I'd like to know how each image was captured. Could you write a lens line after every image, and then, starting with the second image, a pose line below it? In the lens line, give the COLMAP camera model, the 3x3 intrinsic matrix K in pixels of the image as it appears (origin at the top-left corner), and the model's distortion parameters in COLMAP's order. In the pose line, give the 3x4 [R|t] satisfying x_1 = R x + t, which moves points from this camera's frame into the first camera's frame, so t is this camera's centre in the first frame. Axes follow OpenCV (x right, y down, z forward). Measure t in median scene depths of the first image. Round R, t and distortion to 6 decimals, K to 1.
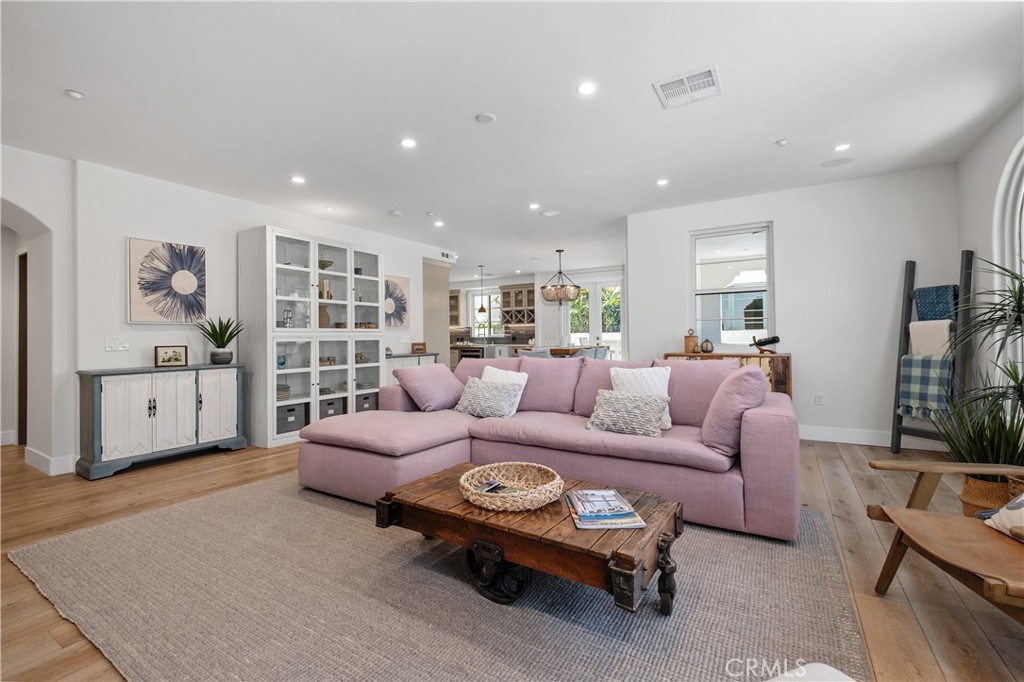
lens RADIAL K [[440.6, 0, 511.1], [0, 440.6, 336.4], [0, 0, 1]] dist [0.003925, -0.006642]
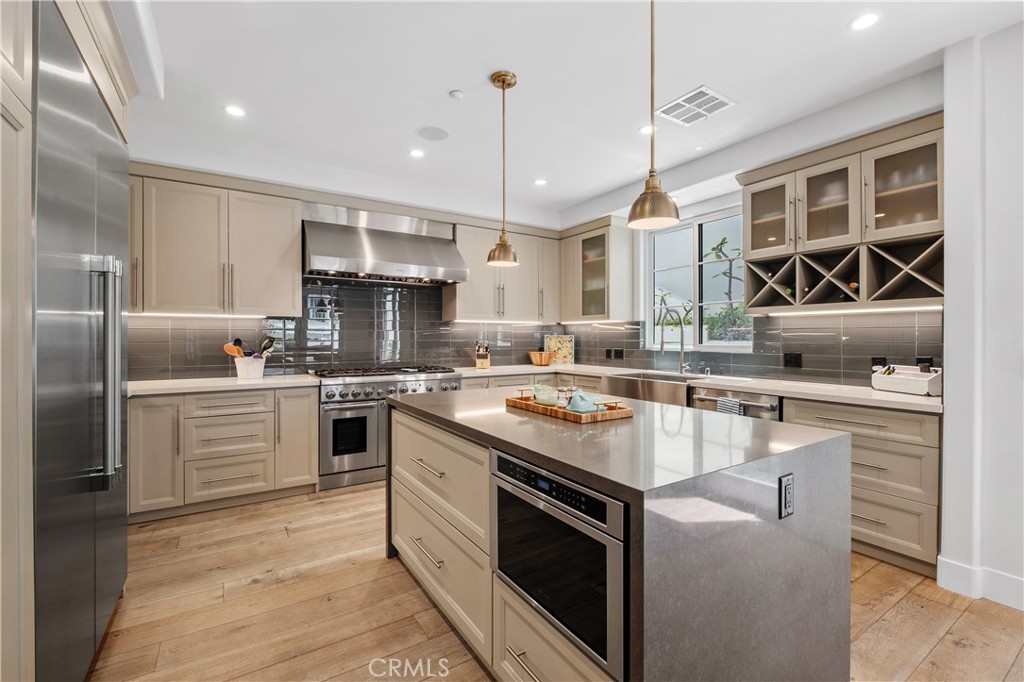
lens RADIAL K [[440.6, 0, 511.1], [0, 440.6, 336.4], [0, 0, 1]] dist [0.003925, -0.006642]
pose [[0.900383, 0.009778, -0.434989, -0.035411], [-0.009138, 0.999952, 0.003561, -0.010261], [0.435003, 0.000769, 0.900429, 0.713571]]
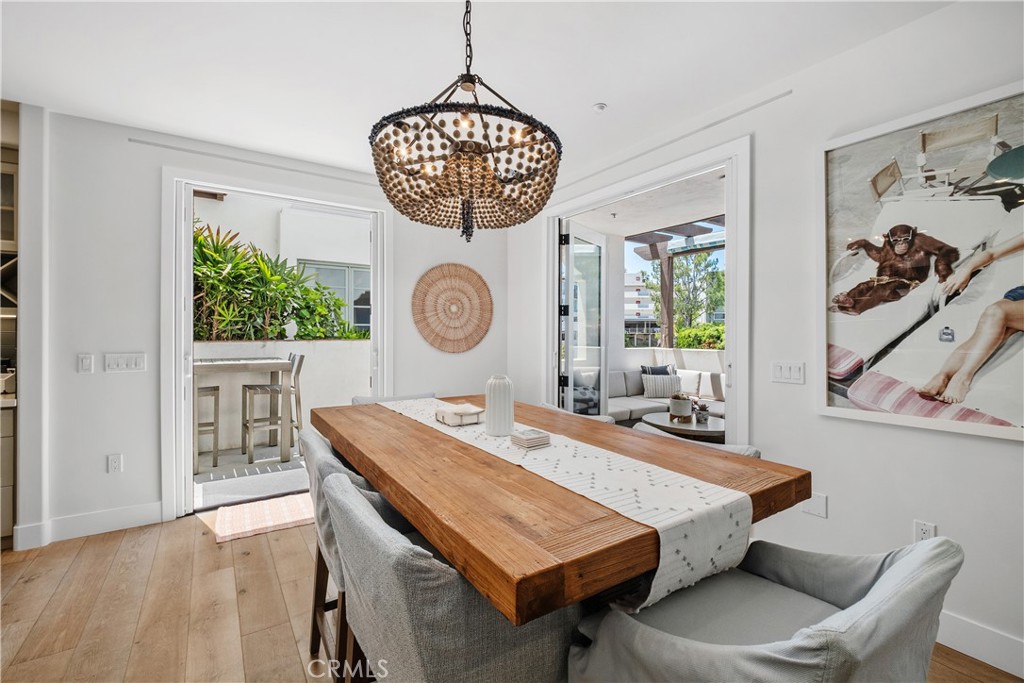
lens RADIAL K [[442.5, 0, 509.2], [0, 442.5, 334.8], [0, 0, 1]] dist [0.000569, -0.004093]
pose [[0.414996, 0.006143, 0.909802, -0.051682], [-0.005486, 0.999976, -0.004250, -0.015609], [-0.909807, -0.003228, 0.415020, 0.637457]]
